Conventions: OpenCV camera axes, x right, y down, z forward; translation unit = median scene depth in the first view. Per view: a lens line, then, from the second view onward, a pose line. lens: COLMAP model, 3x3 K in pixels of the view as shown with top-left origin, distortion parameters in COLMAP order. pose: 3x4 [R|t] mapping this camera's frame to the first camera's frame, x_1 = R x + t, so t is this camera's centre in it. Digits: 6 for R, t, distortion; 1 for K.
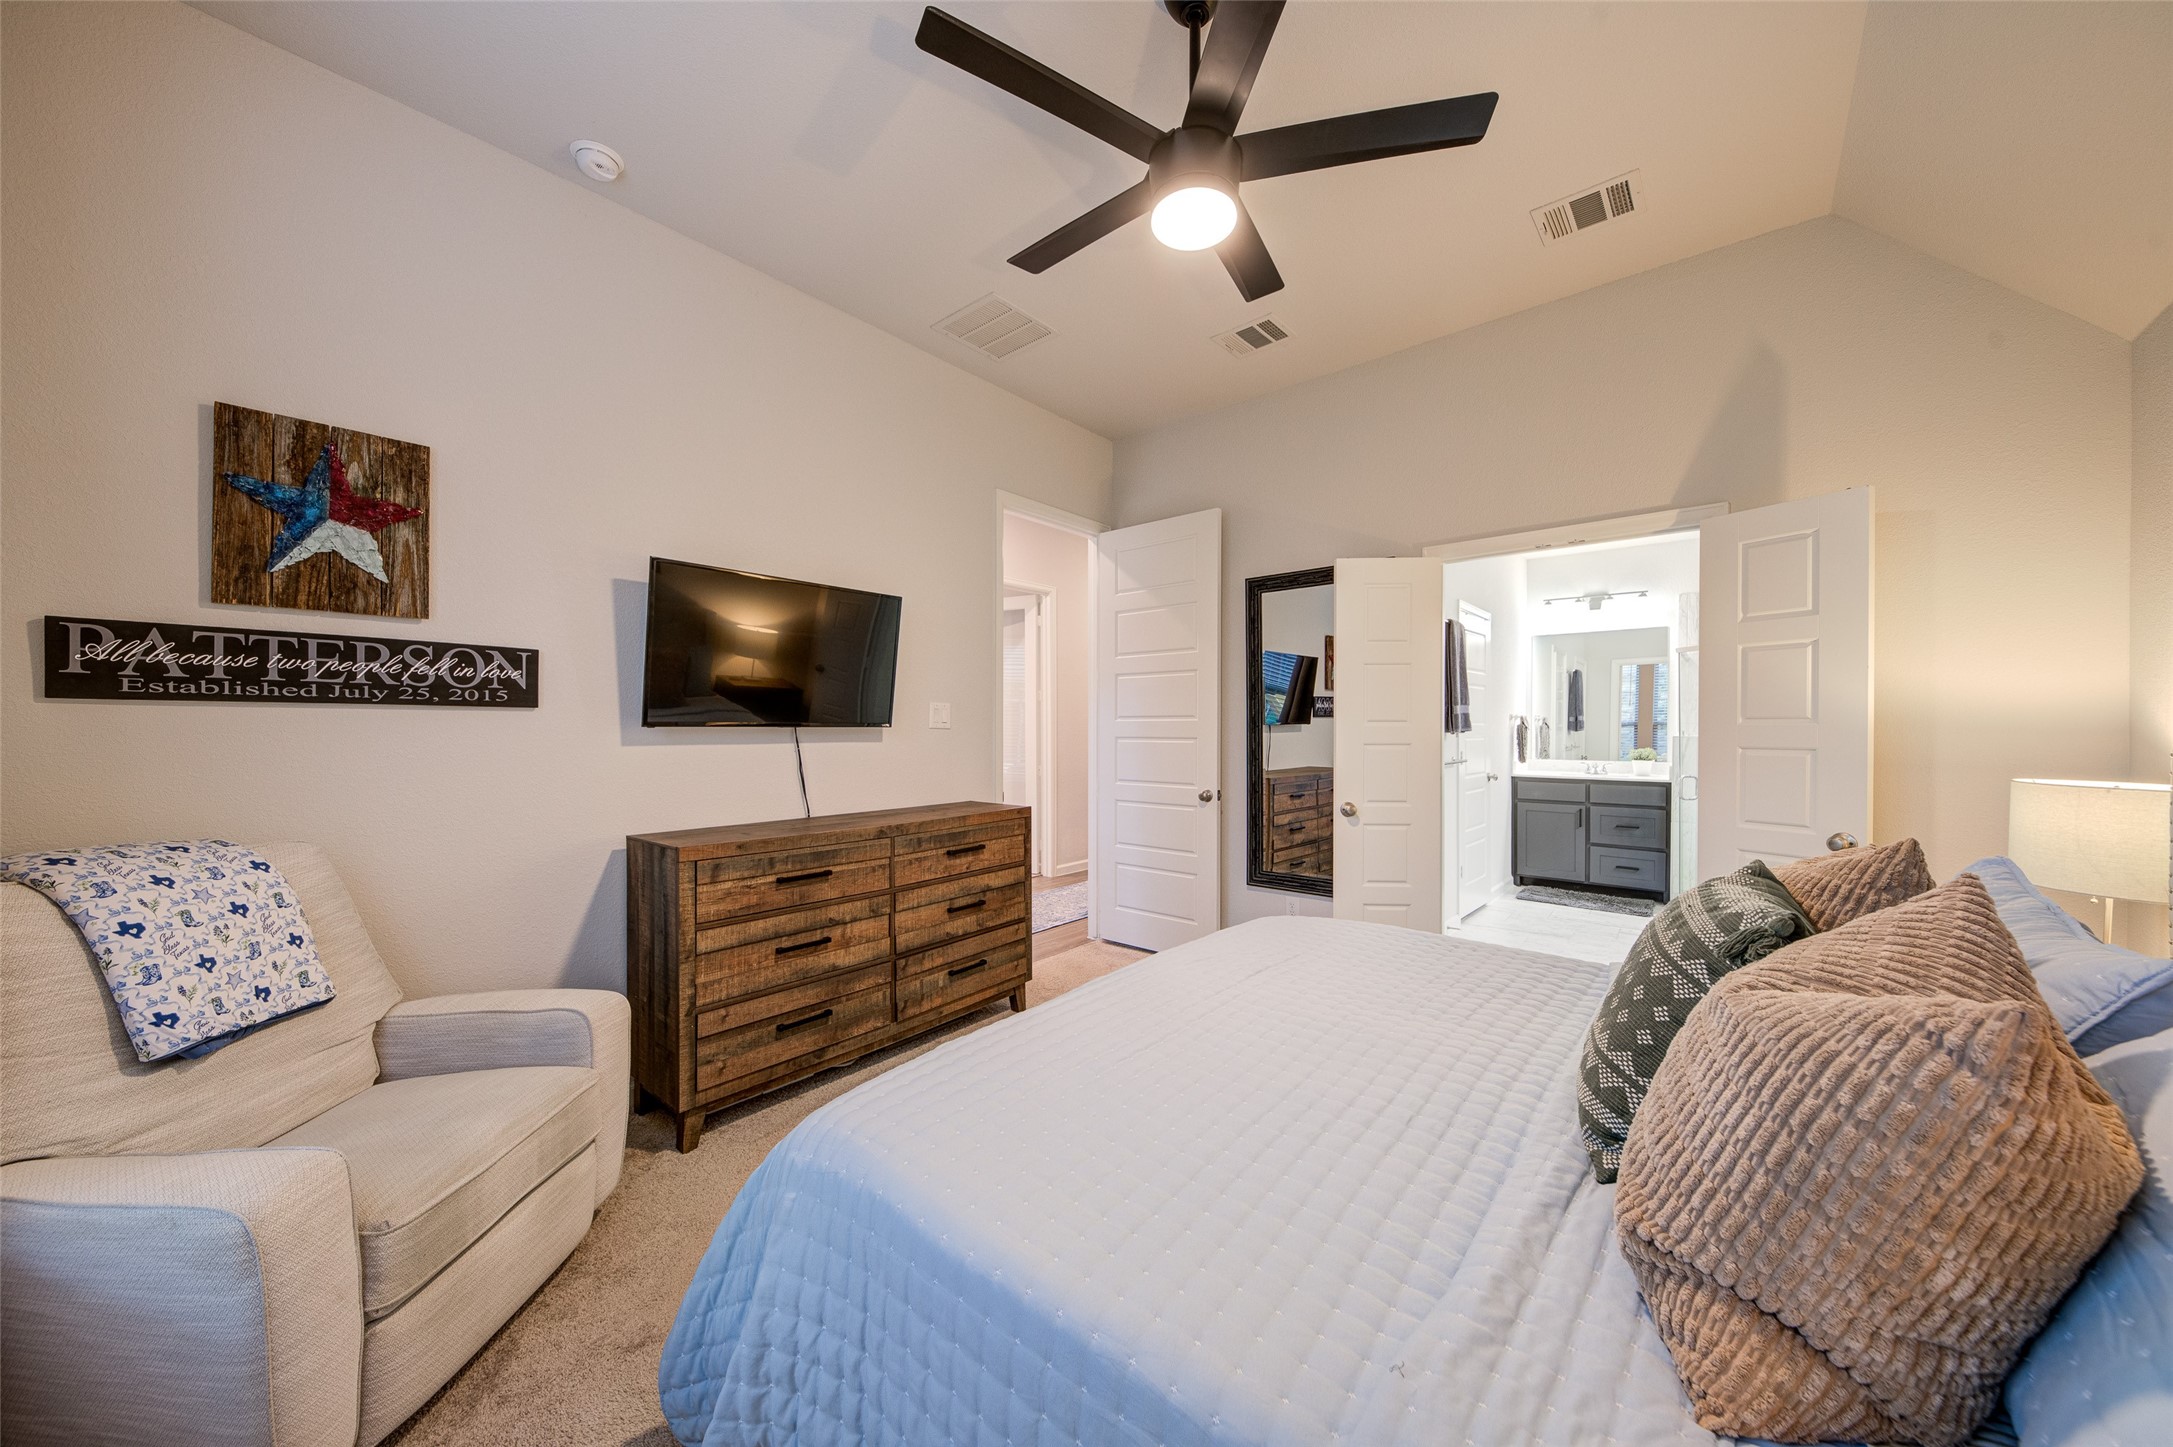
lens RADIAL K [[745.8, 0, 1086.5], [0, 745.8, 723.5], [0, 0, 1]] dist [0.000517, -0.000026]
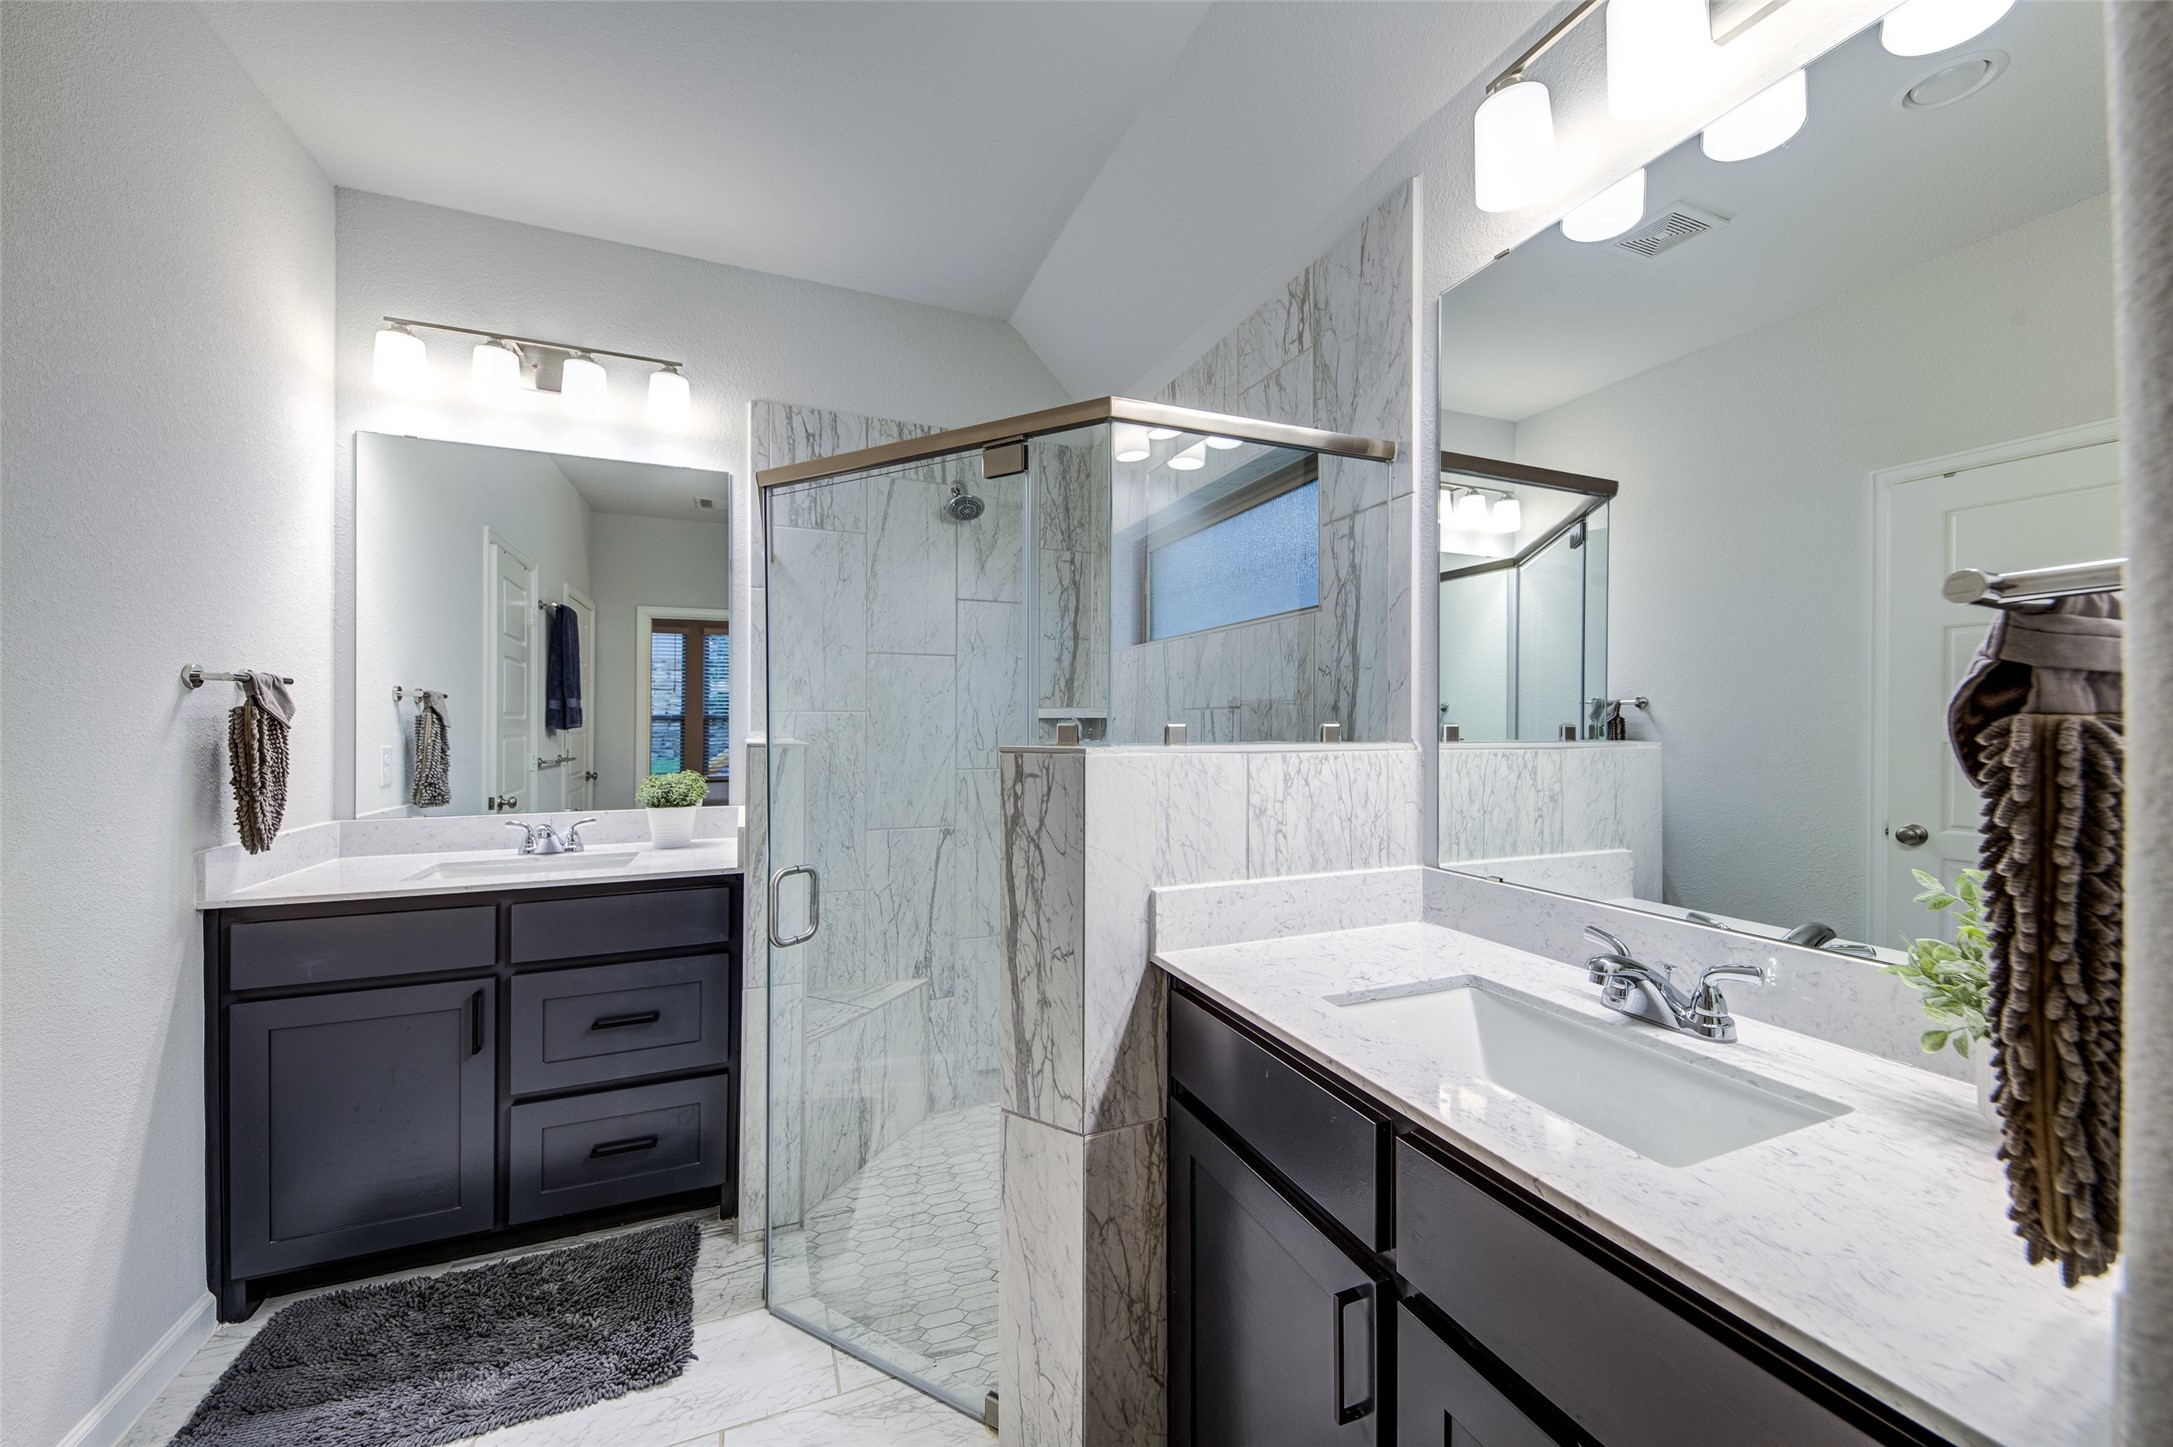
lens RADIAL K [[780.1, 0, 1058.3], [0, 780.1, 728.1], [0, 0, 1]] dist [0.002292, 0.000014]
pose [[0.478673, -0.007641, 0.877960, 0.492452], [-0.000651, 0.999959, 0.009058, 0.006236], [-0.877993, -0.004908, 0.478648, 0.638819]]
